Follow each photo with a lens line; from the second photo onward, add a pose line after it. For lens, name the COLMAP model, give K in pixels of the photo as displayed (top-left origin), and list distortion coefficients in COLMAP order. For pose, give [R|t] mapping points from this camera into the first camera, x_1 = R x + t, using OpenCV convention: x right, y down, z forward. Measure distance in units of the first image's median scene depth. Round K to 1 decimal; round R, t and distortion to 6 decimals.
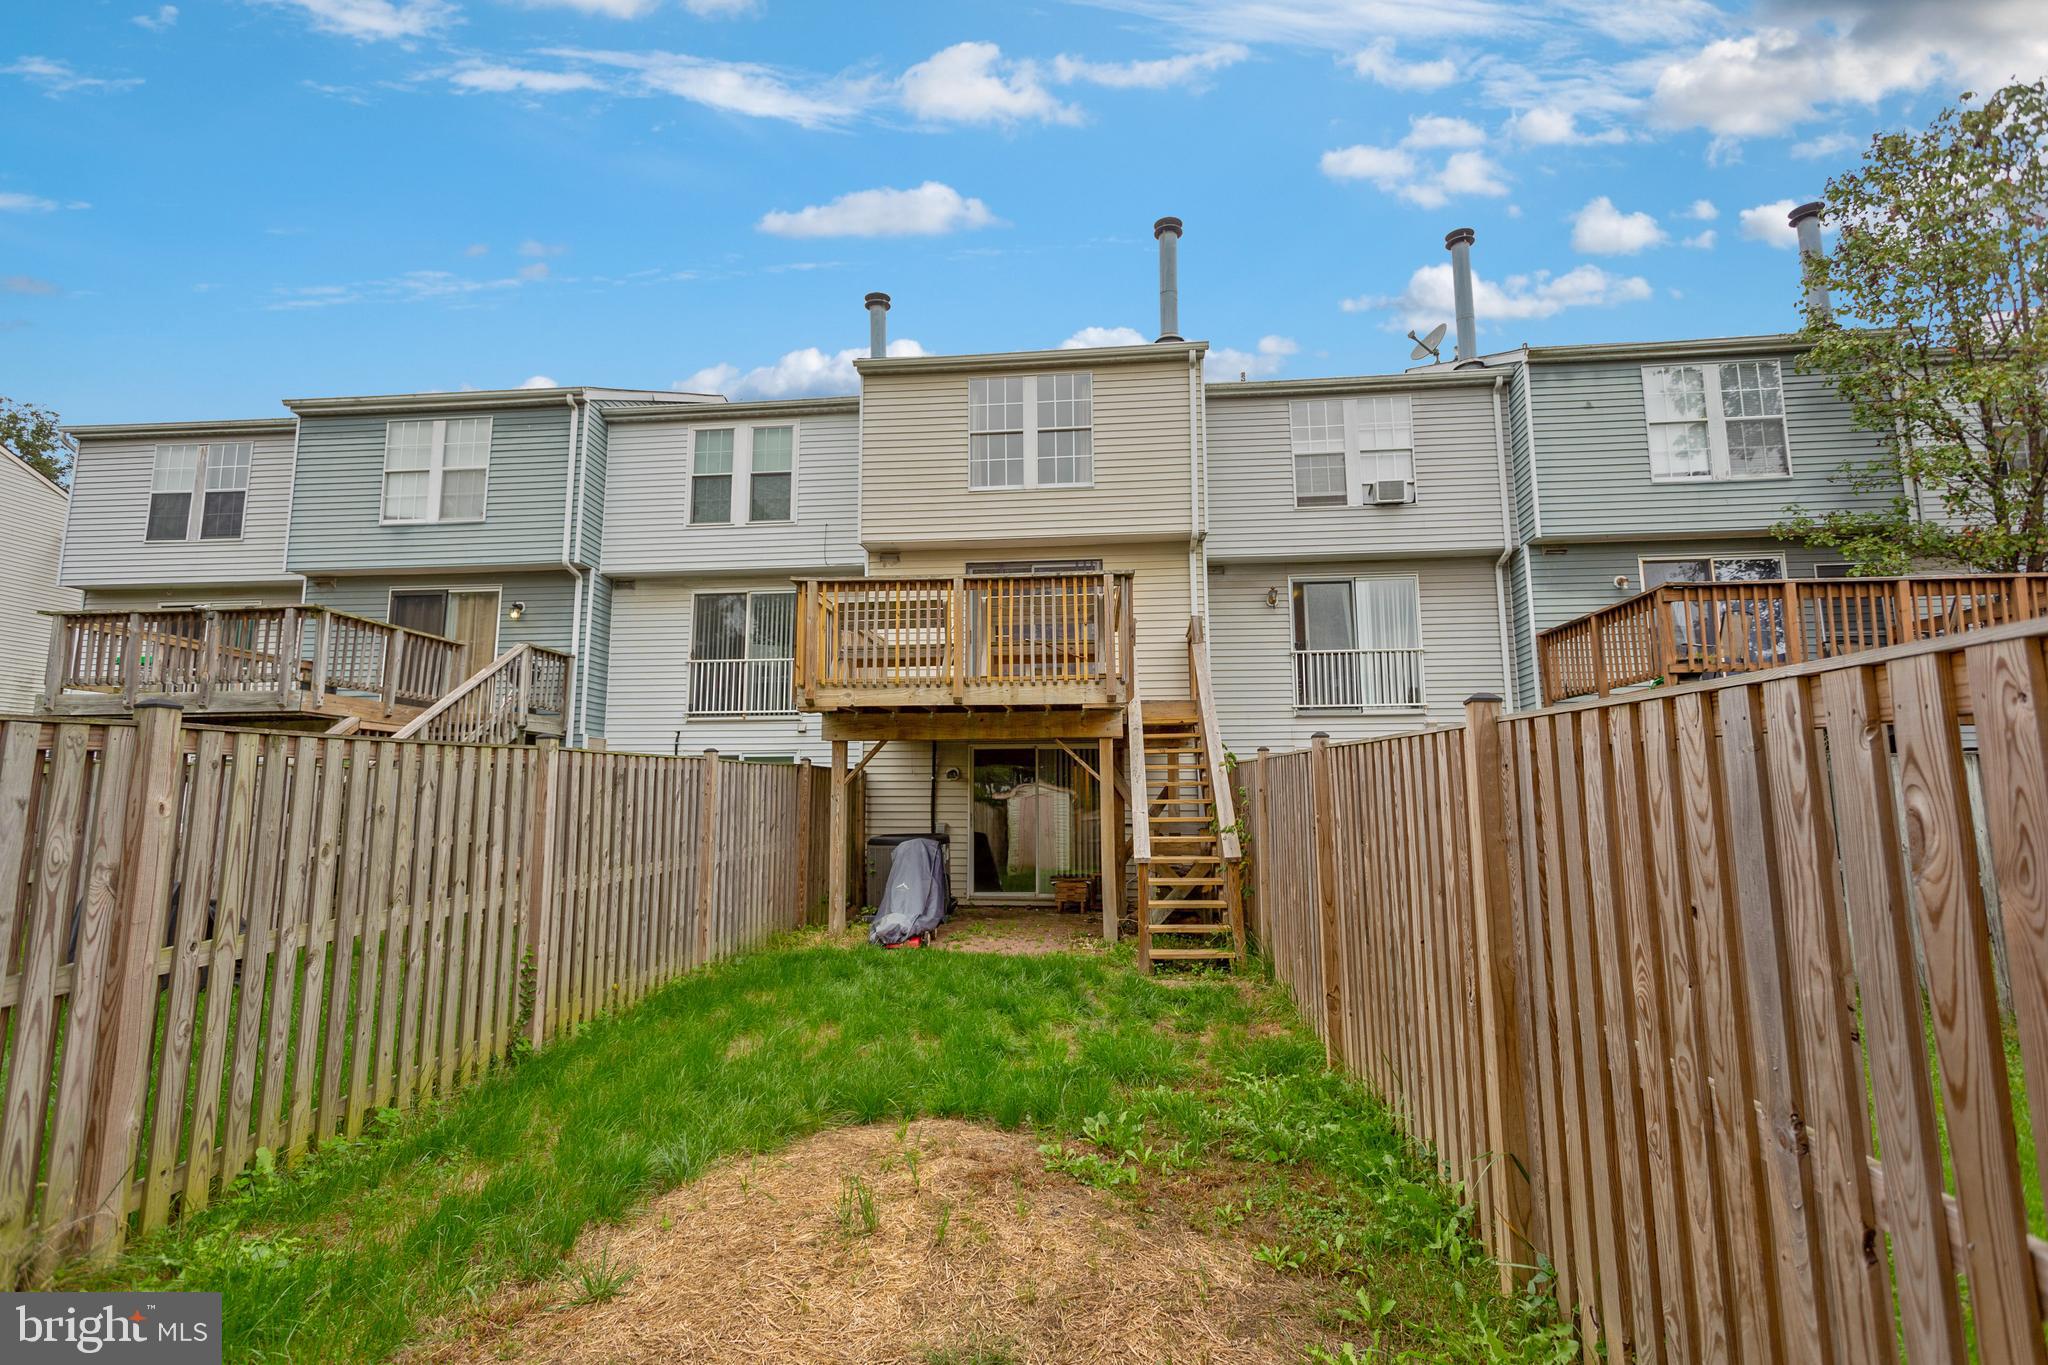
lens RADIAL K [[965.3, 0, 1015.3], [0, 965.3, 673.3], [0, 0, 1]] dist [0.002554, 0.000586]
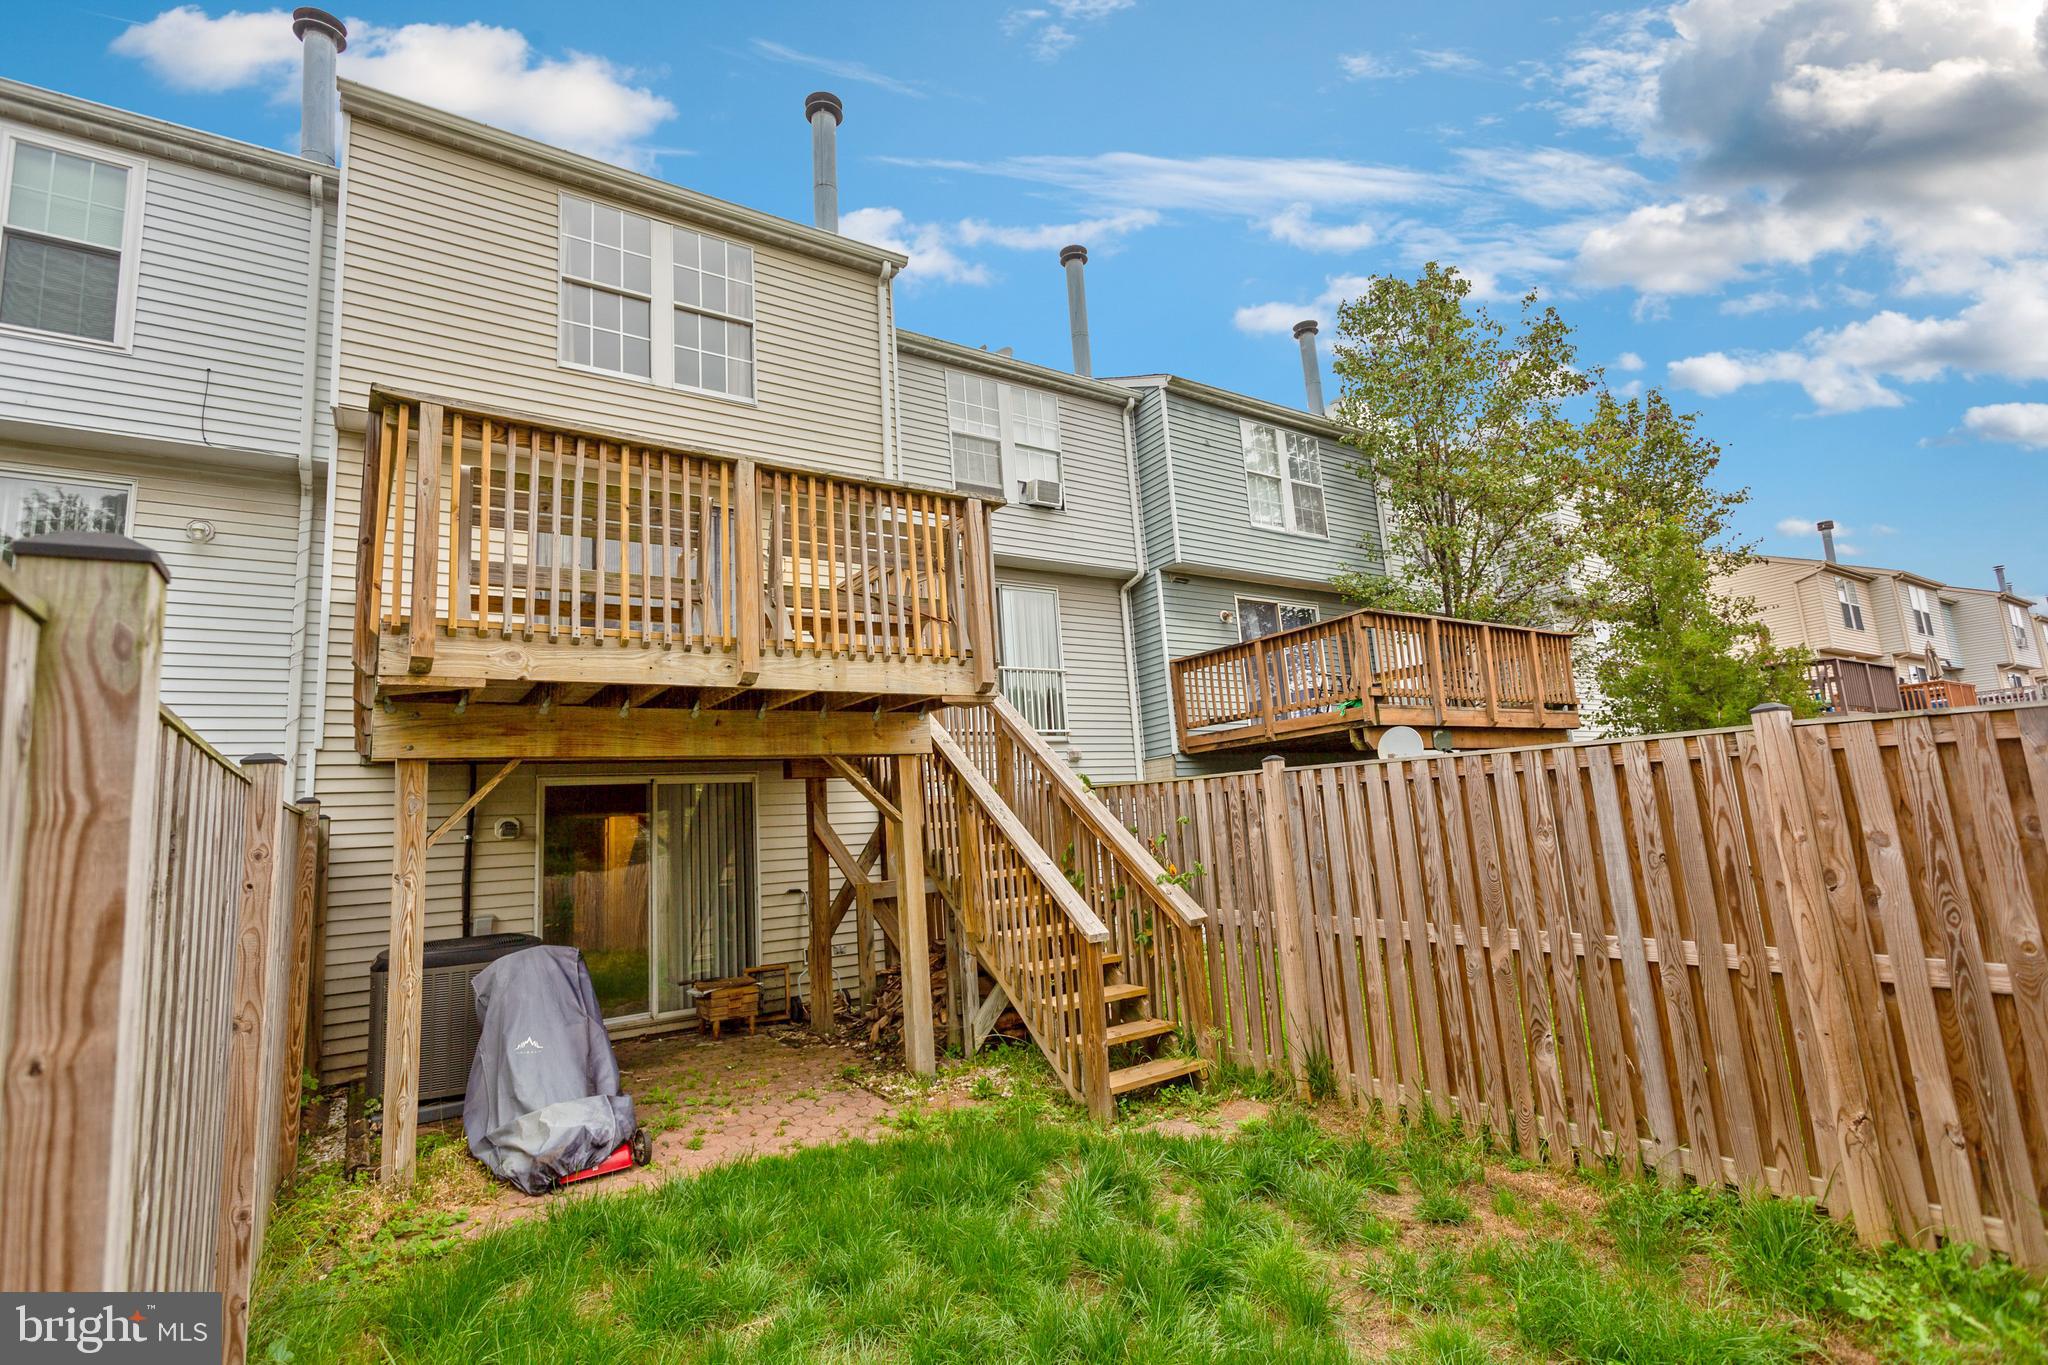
lens RADIAL K [[965.3, 0, 1015.3], [0, 965.3, 673.3], [0, 0, 1]] dist [0.002554, 0.000586]
pose [[0.761599, 0.062111, 0.645066, -0.213860], [-0.025773, 0.997512, -0.065617, 0.041012], [-0.647536, 0.033349, 0.761304, 0.352336]]
